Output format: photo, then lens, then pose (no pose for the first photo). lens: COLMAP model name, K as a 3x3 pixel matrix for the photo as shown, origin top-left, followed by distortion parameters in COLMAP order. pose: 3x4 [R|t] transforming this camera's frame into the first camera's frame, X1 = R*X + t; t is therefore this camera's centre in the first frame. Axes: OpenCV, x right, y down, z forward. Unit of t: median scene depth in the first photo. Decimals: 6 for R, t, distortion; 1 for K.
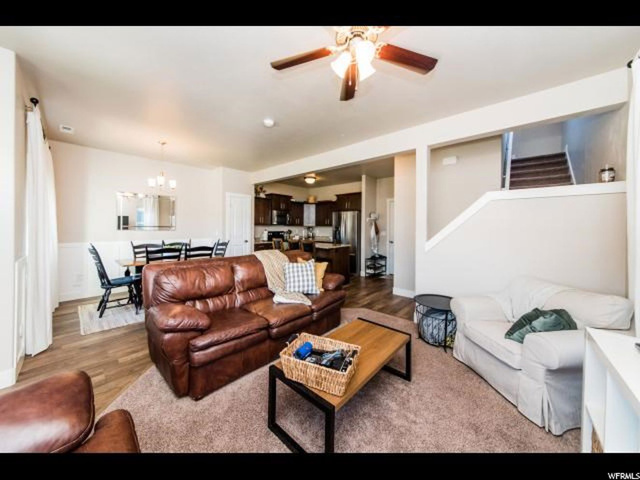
lens RADIAL K [[223.3, 0, 321.0], [0, 223.3, 226.0], [0, 0, 1]] dist [0.000273, 0.000001]
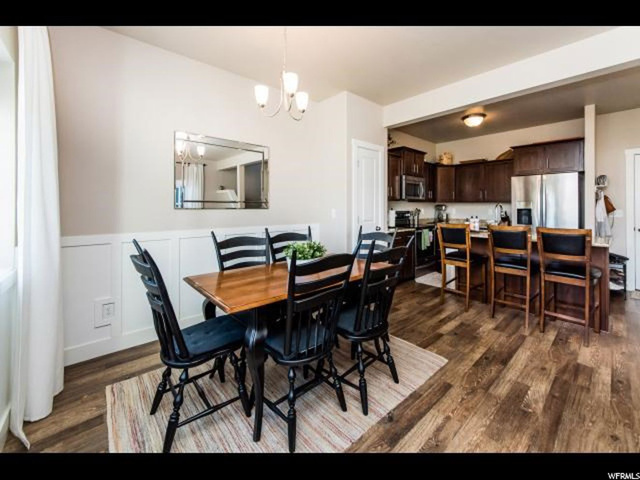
lens RADIAL K [[262.9, 0, 337.9], [0, 262.9, 205.3], [0, 0, 1]] dist [-0.000506, -0.000074]
pose [[0.995776, -0.001383, -0.091804, -0.361491], [0.001377, 0.999999, -0.000125, 0.010795], [0.091804, -0.000002, 0.995777, 0.327745]]
